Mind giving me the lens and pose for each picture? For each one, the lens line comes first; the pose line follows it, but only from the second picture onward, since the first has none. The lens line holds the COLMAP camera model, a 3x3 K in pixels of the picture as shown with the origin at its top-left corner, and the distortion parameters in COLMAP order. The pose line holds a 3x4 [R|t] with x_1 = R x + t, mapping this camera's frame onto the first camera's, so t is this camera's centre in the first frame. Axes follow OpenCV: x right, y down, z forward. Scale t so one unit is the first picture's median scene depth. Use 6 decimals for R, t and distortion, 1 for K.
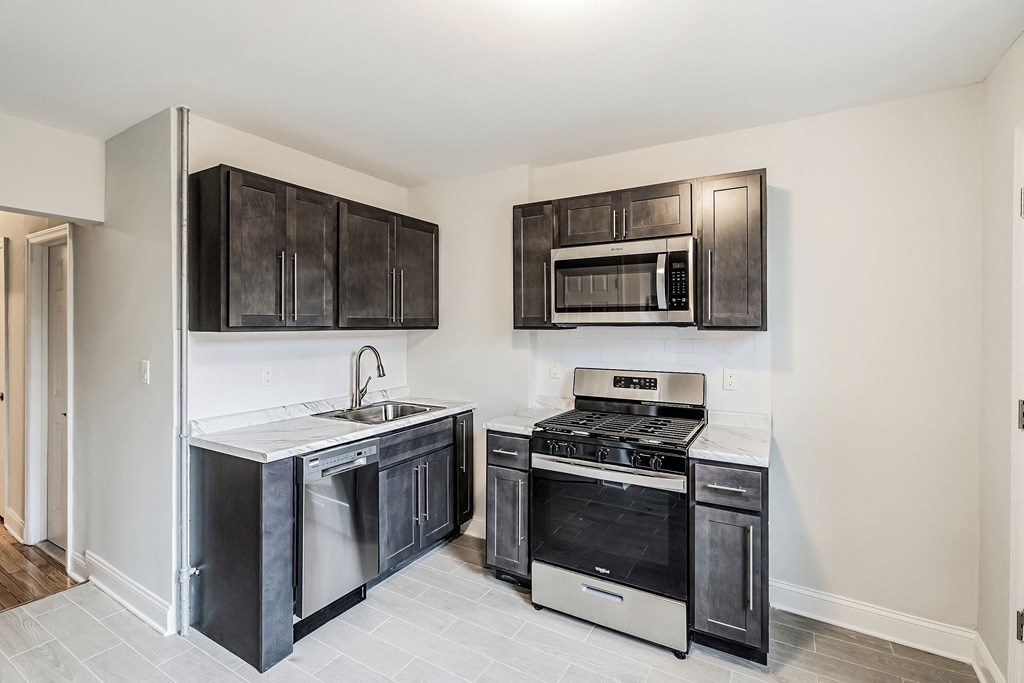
lens RADIAL K [[472.9, 0, 512.9], [0, 472.9, 323.5], [0, 0, 1]] dist [-0.002011, -0.000175]
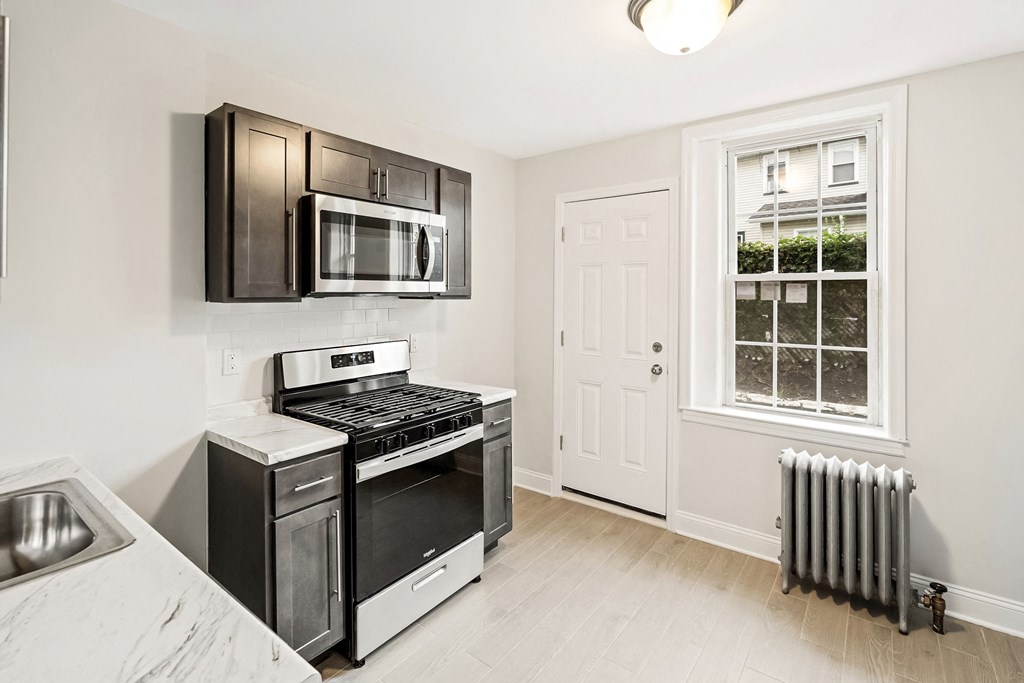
lens RADIAL K [[481.1, 0, 513.7], [0, 481.1, 294.9], [0, 0, 1]] dist [0.000942, -0.000097]
pose [[0.119070, -0.000314, 0.992886, -0.675457], [0.001177, 0.999999, 0.000175, 0.003086], [-0.992885, 0.001147, 0.119070, 0.644242]]
